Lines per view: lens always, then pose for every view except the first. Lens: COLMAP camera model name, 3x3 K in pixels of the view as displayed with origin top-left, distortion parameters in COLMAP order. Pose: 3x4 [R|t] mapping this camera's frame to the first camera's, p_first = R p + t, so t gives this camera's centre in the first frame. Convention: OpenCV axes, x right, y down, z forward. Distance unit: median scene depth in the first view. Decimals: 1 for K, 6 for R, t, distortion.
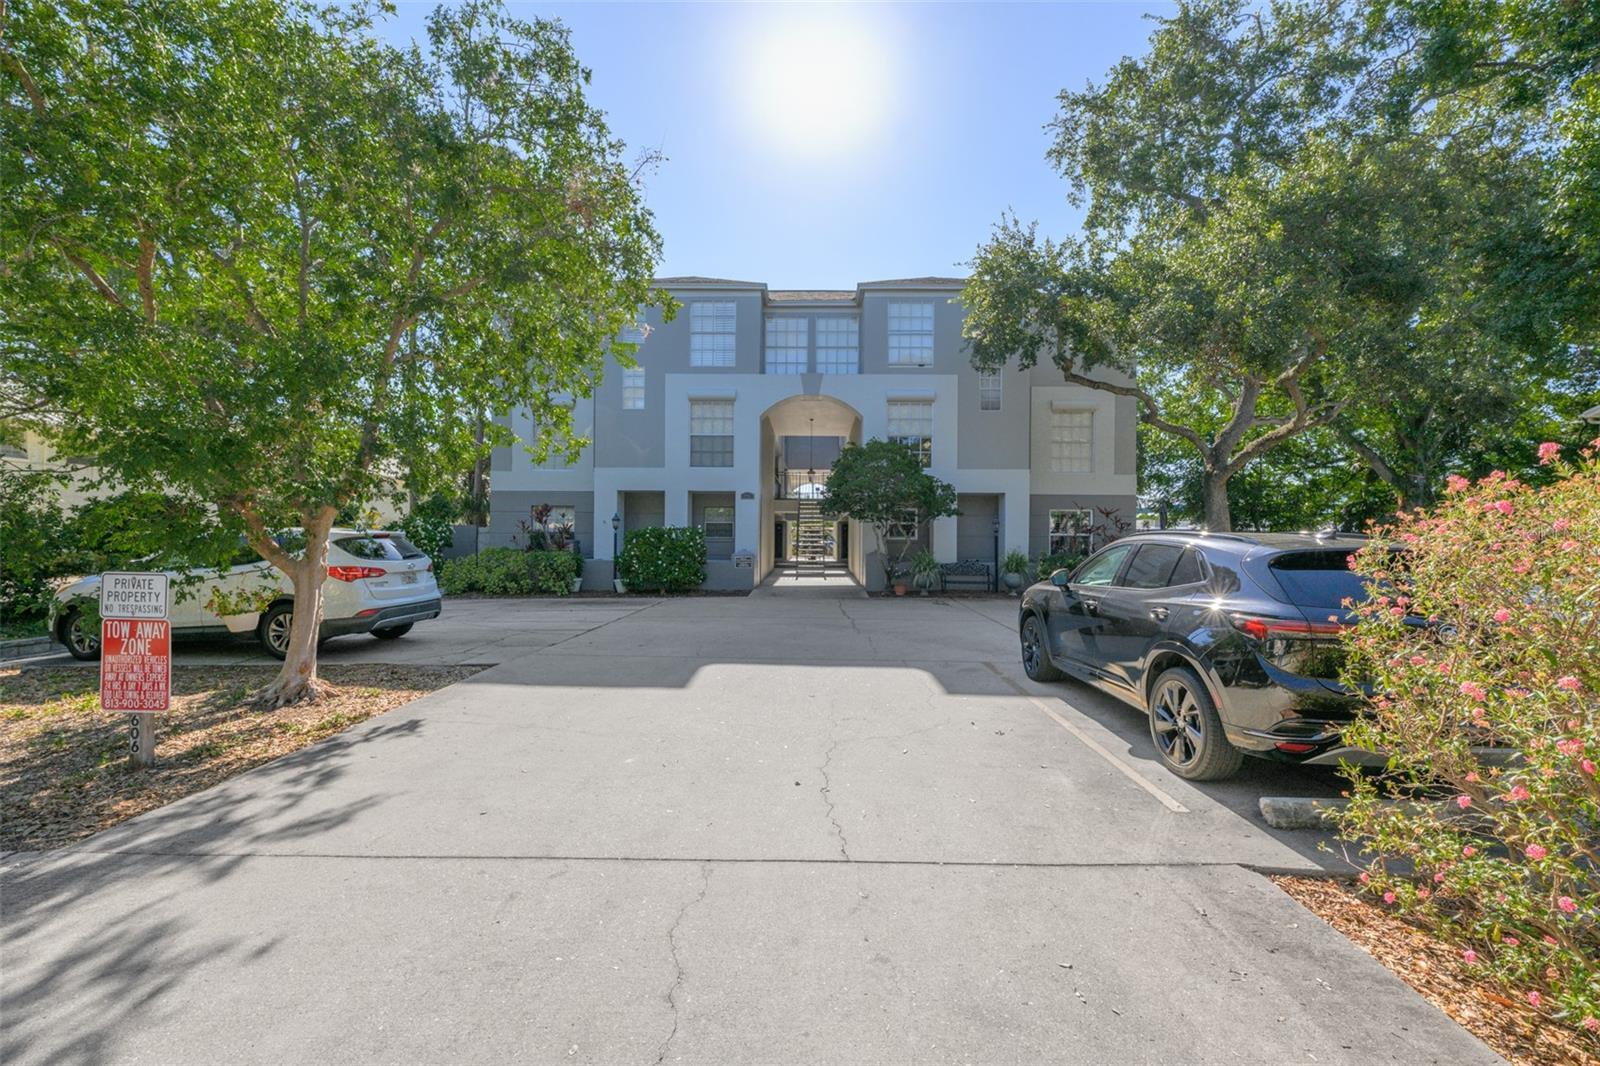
lens RADIAL K [[629.9, 0, 809.8], [0, 629.9, 541.2], [0, 0, 1]] dist [0.001103, 0.000149]
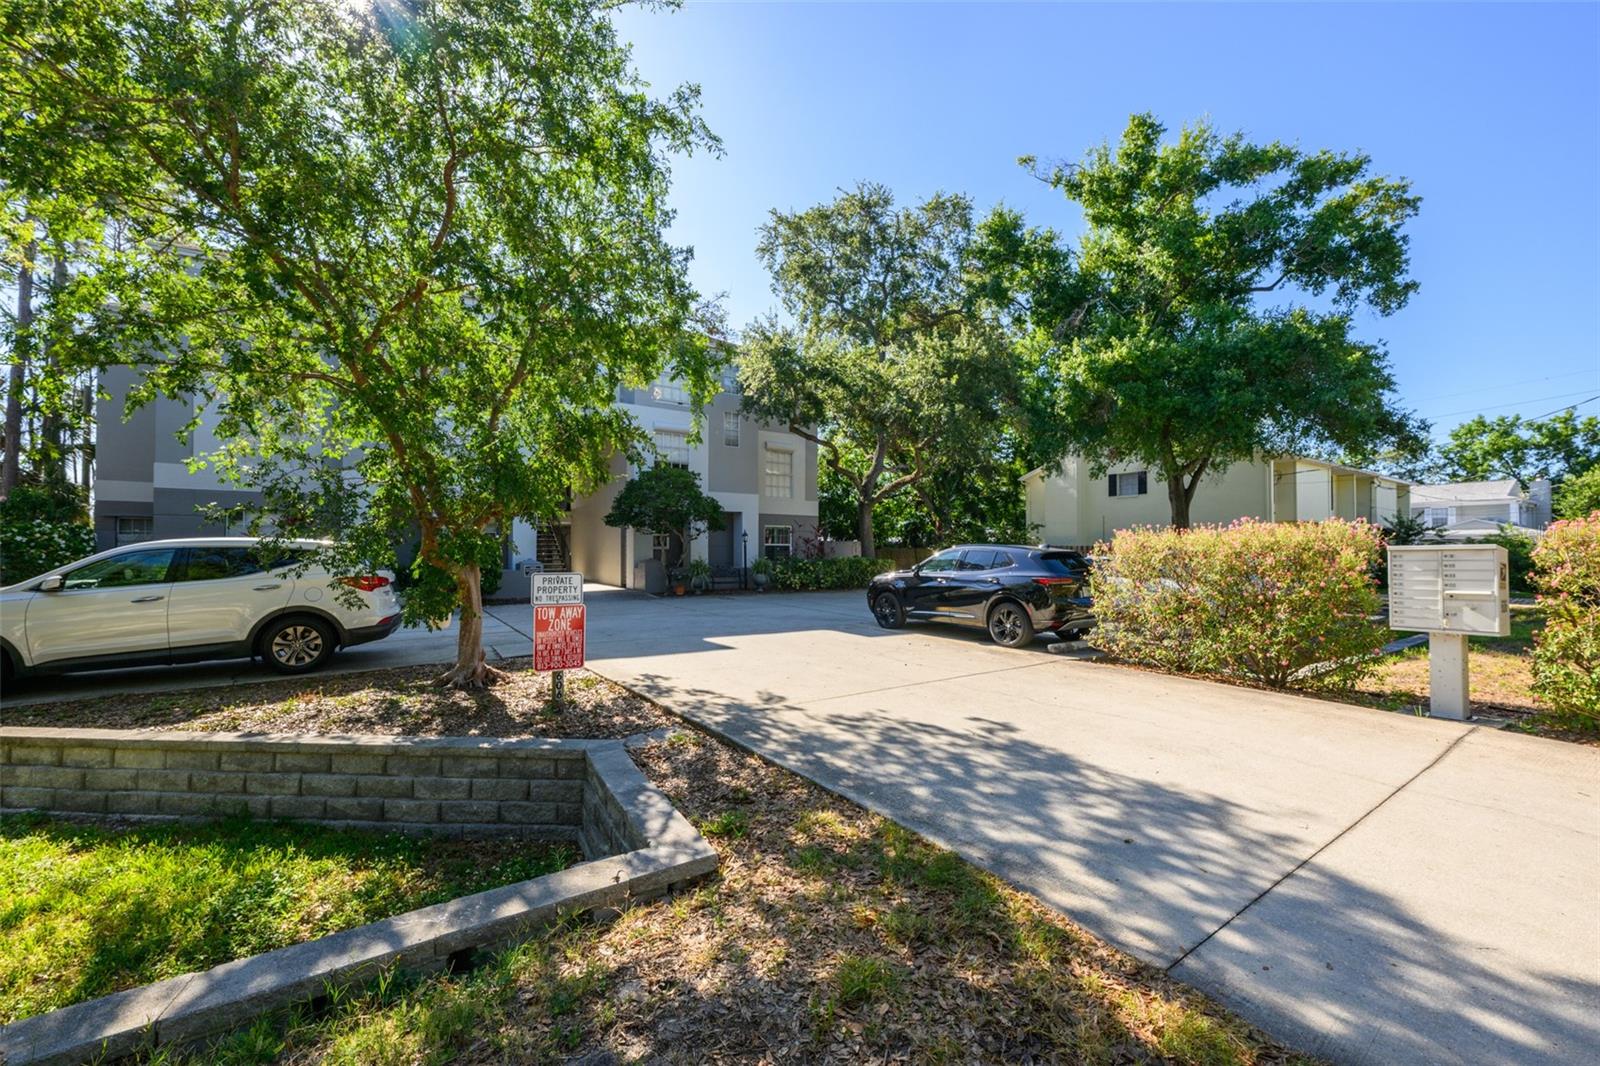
lens RADIAL K [[629.9, 0, 807.6], [0, 629.9, 540.1], [0, 0, 1]] dist [0.001103, 0.000149]
pose [[0.812872, 0.004532, 0.582424, -1.446636], [0.004483, 0.999891, -0.014036, -0.003163], [-0.582425, 0.014021, 0.812764, -0.500469]]
